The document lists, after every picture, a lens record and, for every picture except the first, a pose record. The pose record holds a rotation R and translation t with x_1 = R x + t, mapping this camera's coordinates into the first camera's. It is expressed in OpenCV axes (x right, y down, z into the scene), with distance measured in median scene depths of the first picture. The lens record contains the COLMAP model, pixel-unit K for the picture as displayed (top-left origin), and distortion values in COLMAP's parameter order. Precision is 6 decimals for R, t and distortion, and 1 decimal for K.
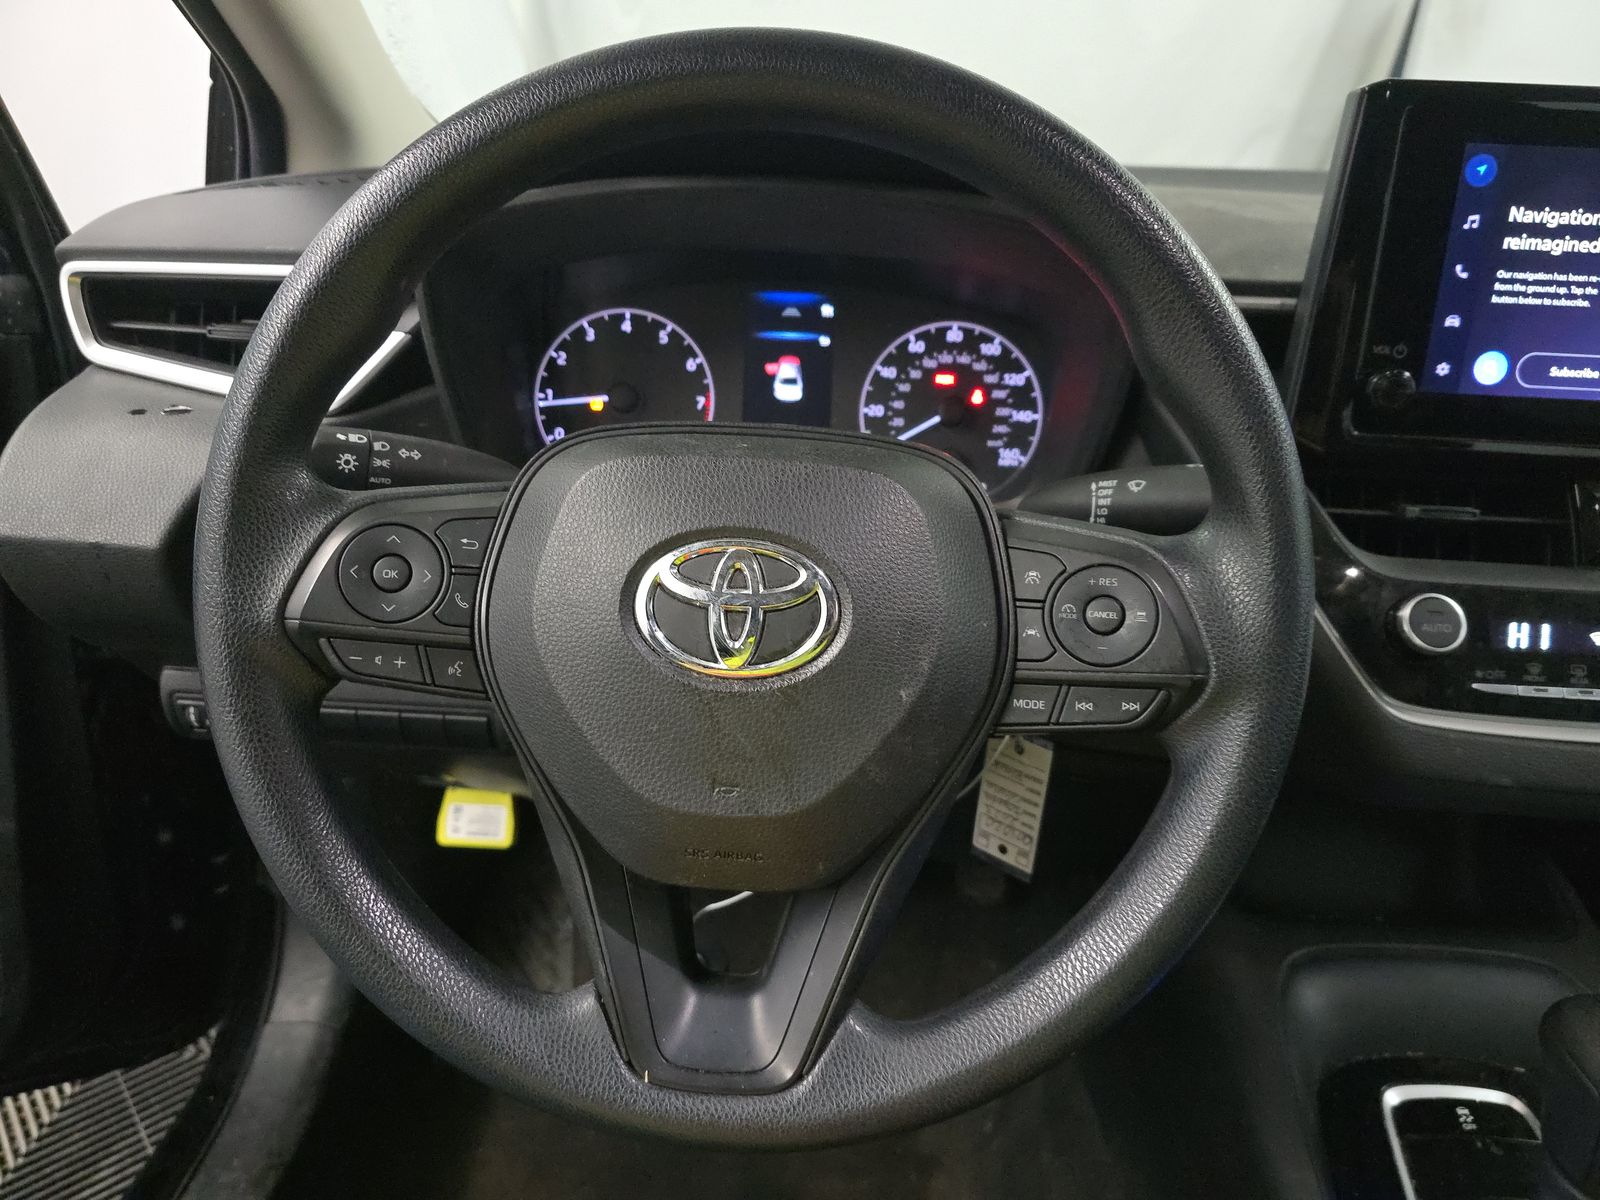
lens RADIAL K [[1084.9, 0, 808.5], [0, 1084.9, 596.4], [0, 0, 1]] dist [0.025495, -0.028795]
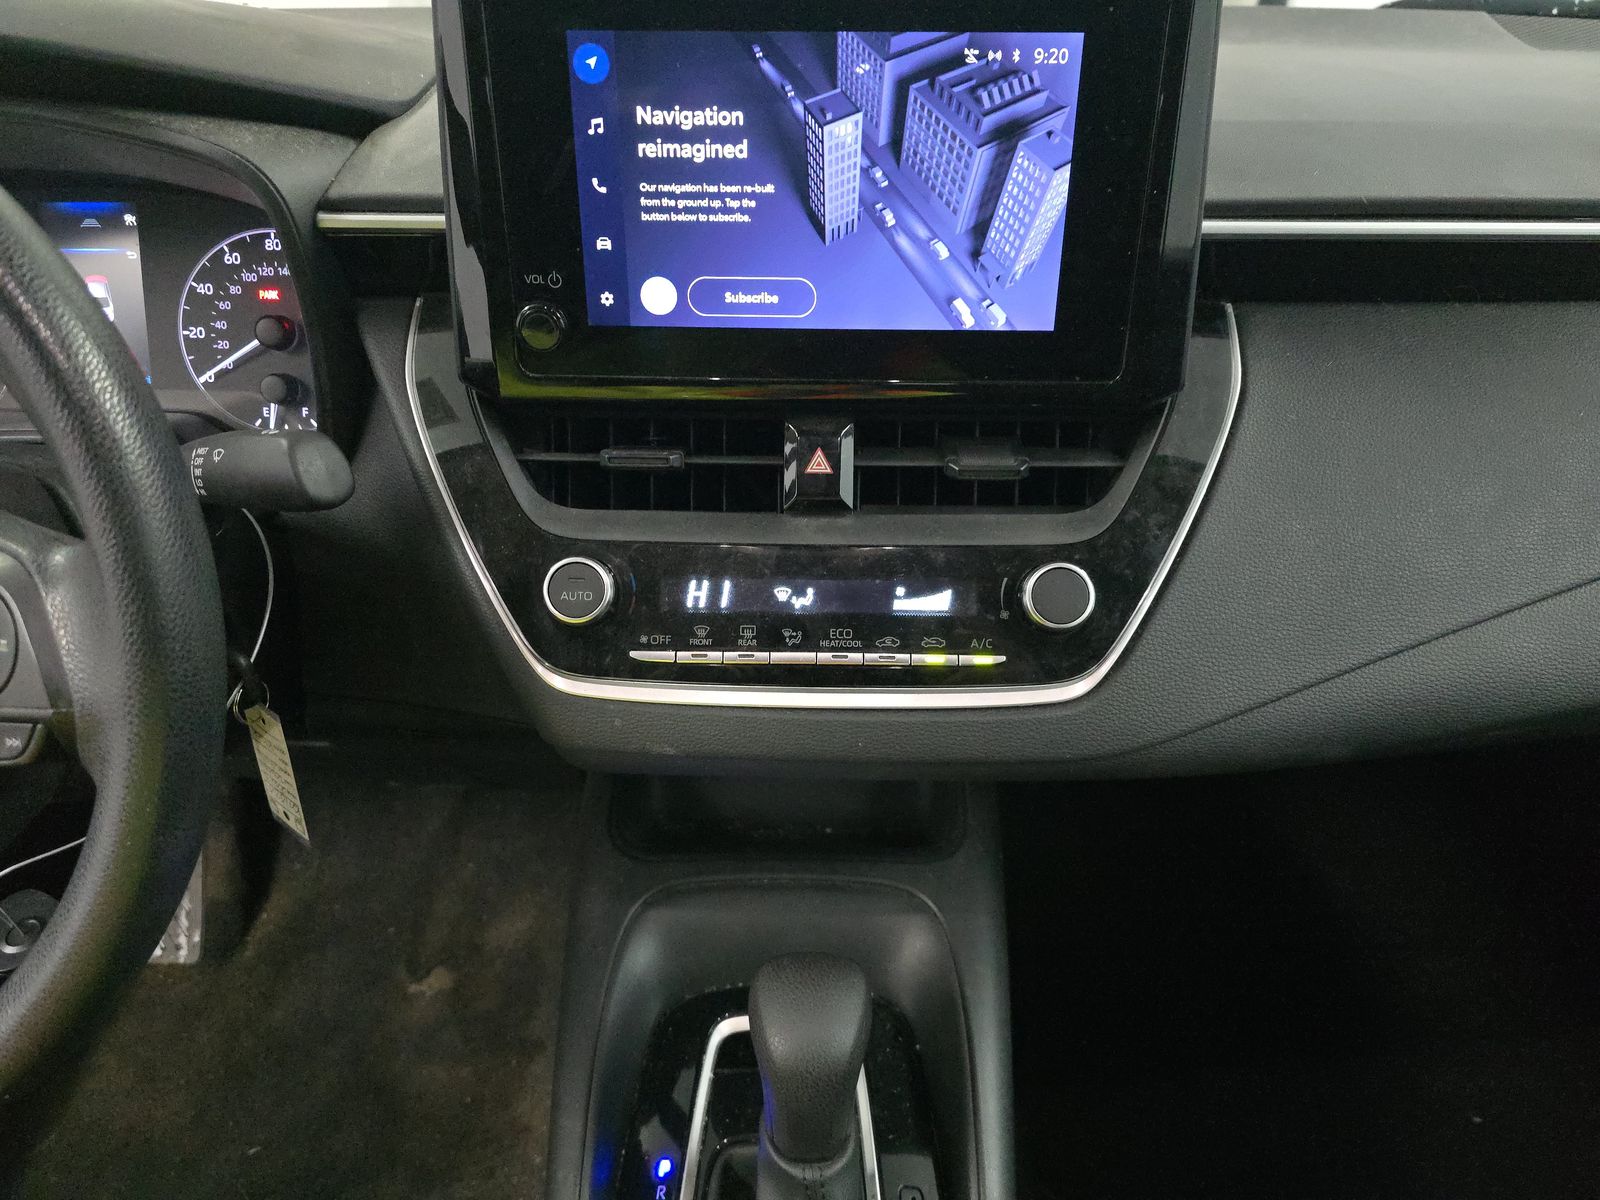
lens RADIAL K [[1084.9, 0, 793.7], [0, 1084.9, 599.5], [0, 0, 1]] dist [0.025495, -0.028795]
pose [[0.999061, -0.042546, 0.008199, 0.542354], [0.040730, 0.986723, 0.157223, -0.075649], [-0.014779, -0.156742, 0.987529, 0.065511]]
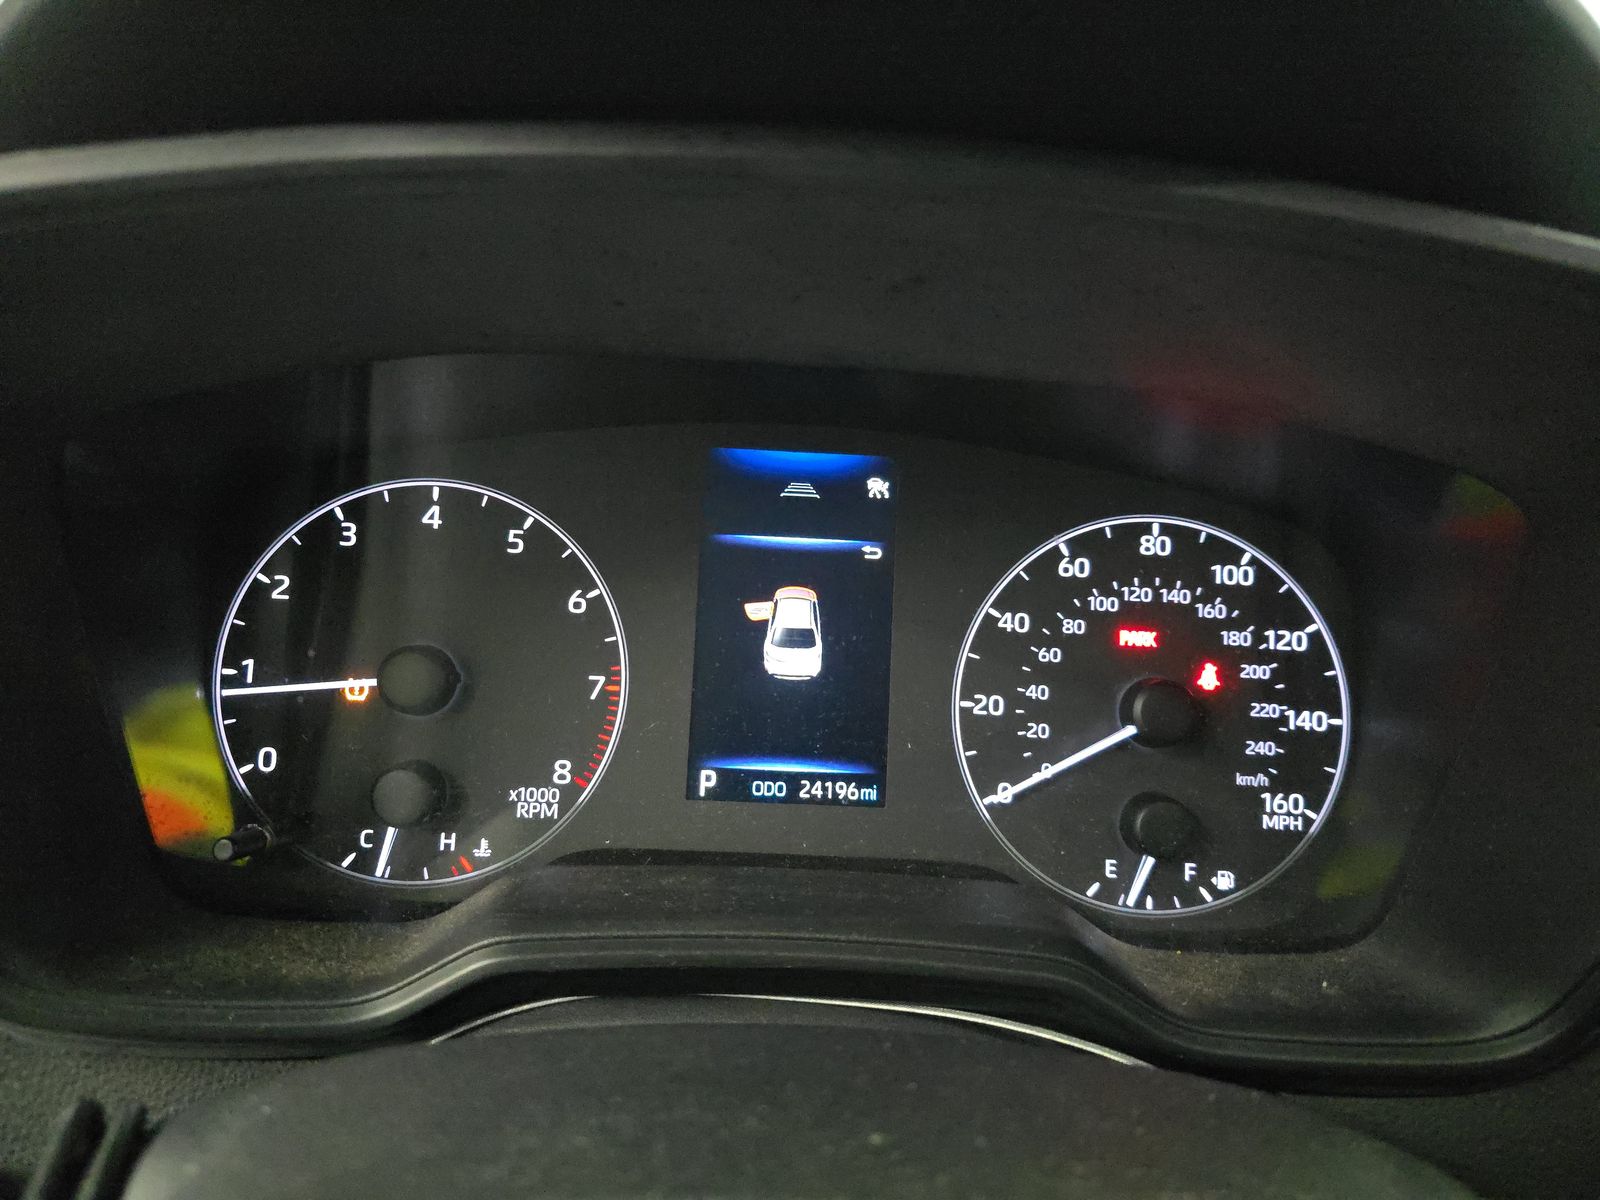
lens RADIAL K [[1084.9, 0, 790.6], [0, 1084.9, 596.8], [0, 0, 1]] dist [0.025495, -0.028795]
pose [[0.998119, 0.004604, 0.061127, -0.048227], [0.001100, 0.995670, -0.092952, -0.175420], [-0.061290, 0.092845, 0.993792, 0.554220]]
